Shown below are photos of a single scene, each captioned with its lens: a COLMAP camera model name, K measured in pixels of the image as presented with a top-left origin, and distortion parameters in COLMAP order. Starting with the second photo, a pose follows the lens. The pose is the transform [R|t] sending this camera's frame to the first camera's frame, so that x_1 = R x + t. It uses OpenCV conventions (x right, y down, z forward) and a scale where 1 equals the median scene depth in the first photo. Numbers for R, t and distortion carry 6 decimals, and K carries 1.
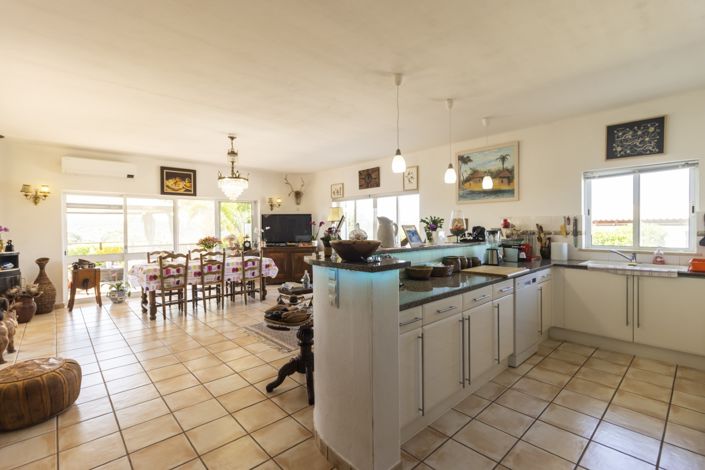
lens RADIAL K [[324.8, 0, 353.3], [0, 324.8, 230.9], [0, 0, 1]] dist [0.000767, 0.000389]
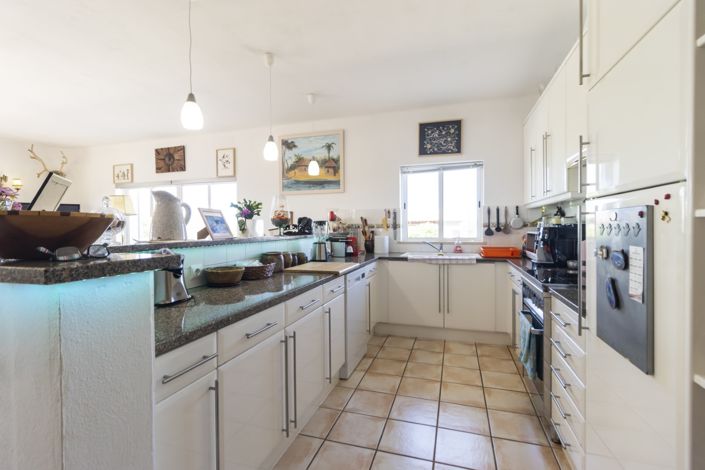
lens RADIAL K [[324.8, 0, 351.7], [0, 324.8, 231.6], [0, 0, 1]] dist [0.000767, 0.000389]
pose [[0.869820, -0.004489, 0.493349, 0.059386], [0.007180, 0.999968, -0.003561, 0.023346], [-0.493317, 0.006639, 0.869824, 0.163104]]
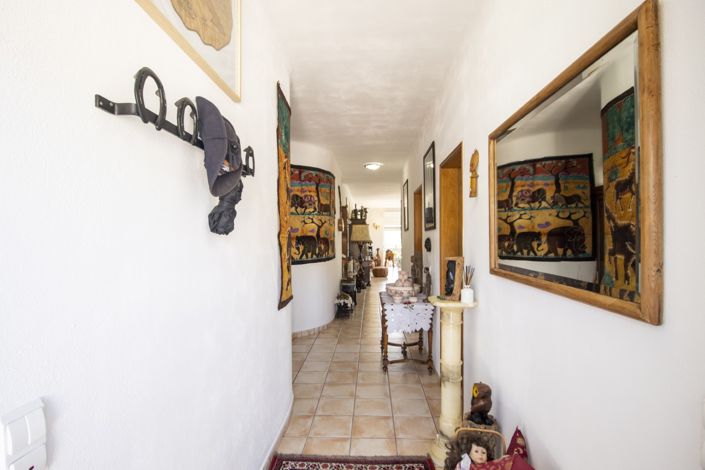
lens RADIAL K [[324.8, 0, 352.1], [0, 324.8, 235.9], [0, 0, 1]] dist [0.000767, 0.000389]
pose [[0.698642, 0.000915, -0.715471, 1.020775], [-0.011611, 0.999882, -0.010059, 0.007356], [0.715378, 0.015335, 0.698570, -1.275167]]
